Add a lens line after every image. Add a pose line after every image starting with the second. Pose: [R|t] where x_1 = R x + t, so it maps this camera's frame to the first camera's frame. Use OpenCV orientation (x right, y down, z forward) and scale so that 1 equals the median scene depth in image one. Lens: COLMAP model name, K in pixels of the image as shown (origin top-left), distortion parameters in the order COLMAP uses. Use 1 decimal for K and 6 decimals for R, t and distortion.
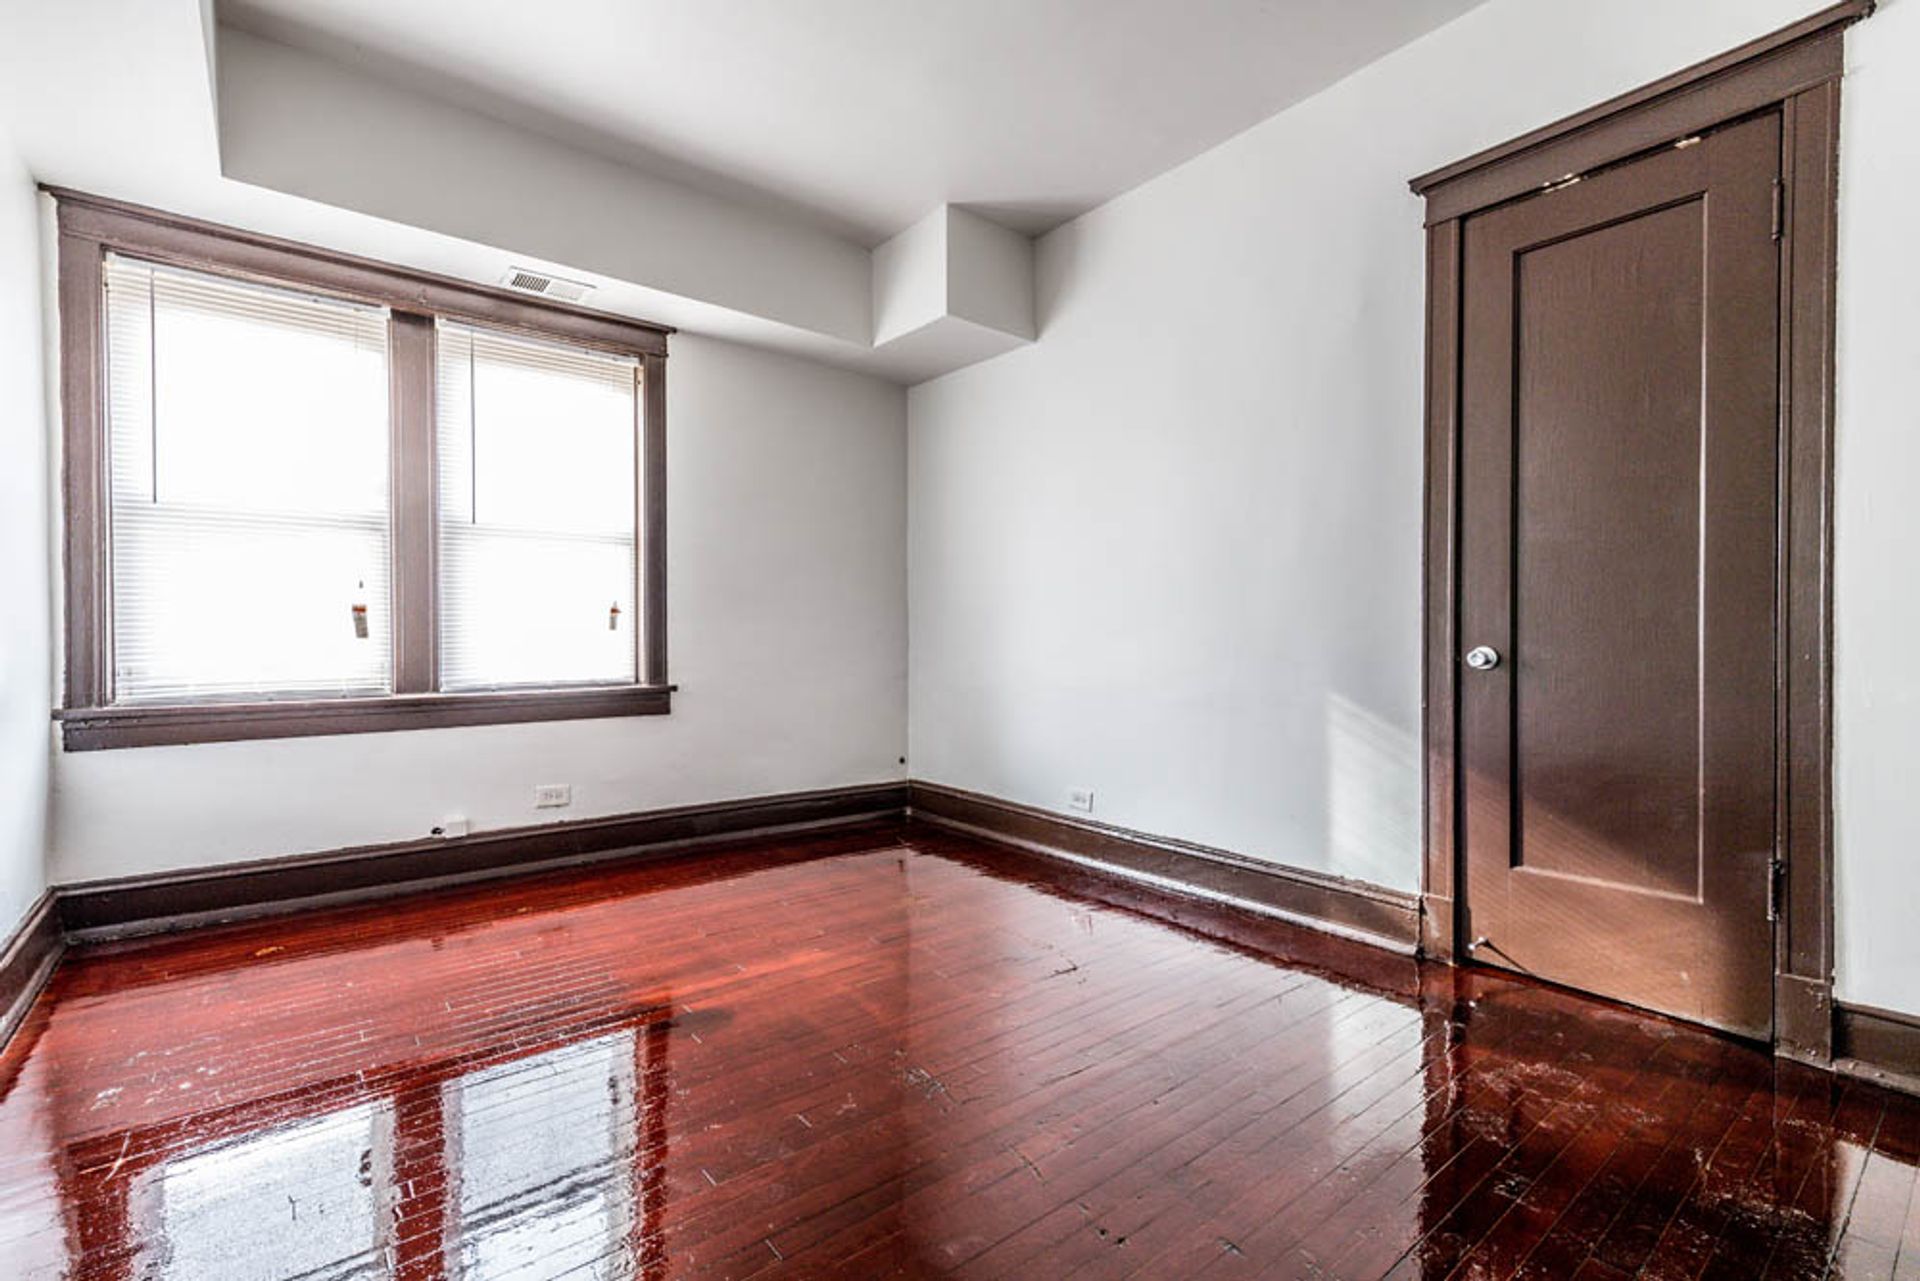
lens RADIAL K [[849.9, 0, 960.1], [0, 849.9, 638.7], [0, 0, 1]] dist [0.014099, -0.004892]
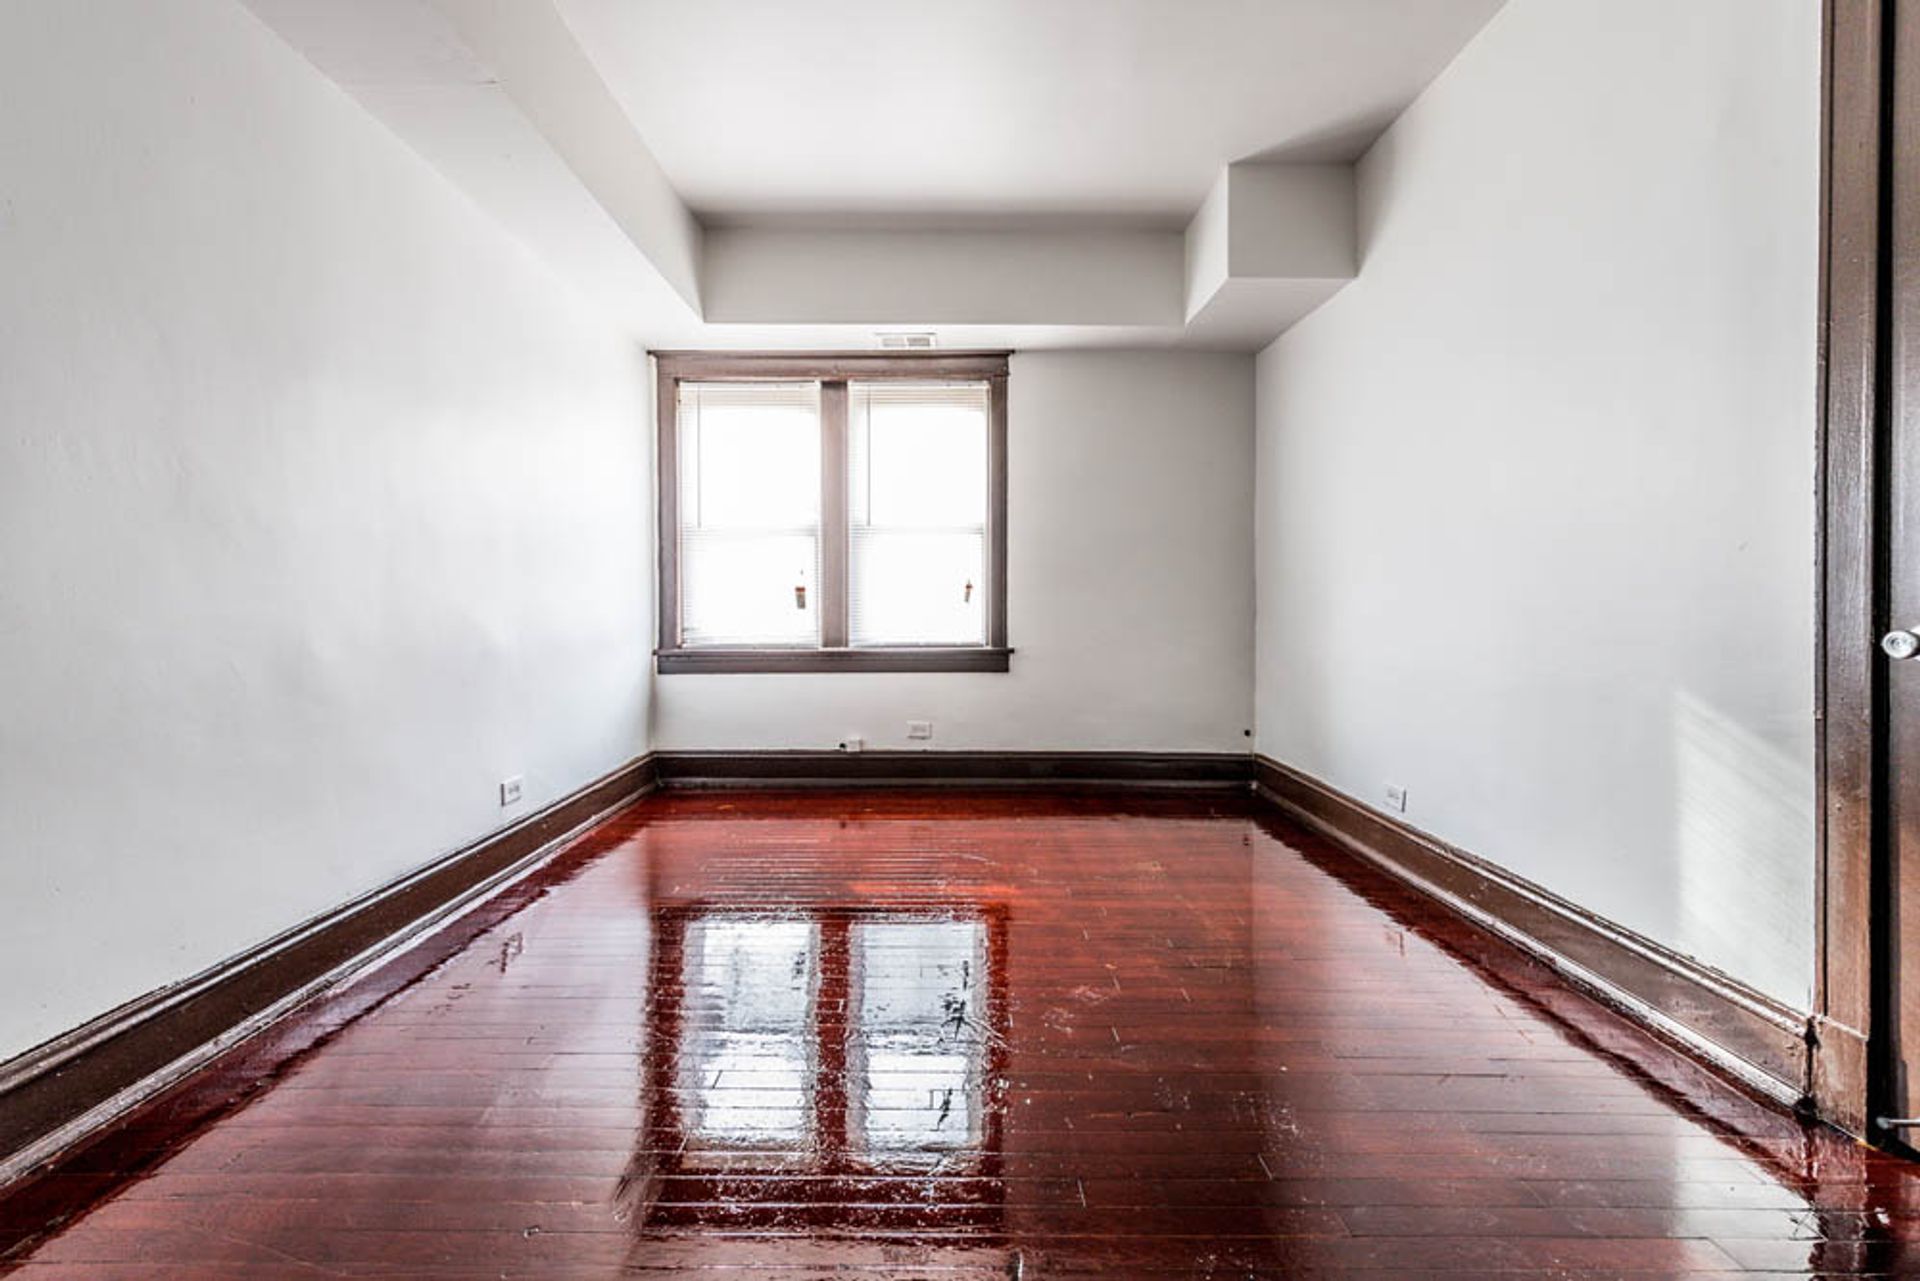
lens RADIAL K [[770.6, 0, 965.5], [0, 770.6, 614.4], [0, 0, 1]] dist [0.009856, -0.003146]
pose [[0.779941, 0.004828, -0.625834, 0.336424], [-0.001935, 0.999984, 0.005302, 0.001131], [0.625850, -0.002925, 0.779938, 0.131577]]
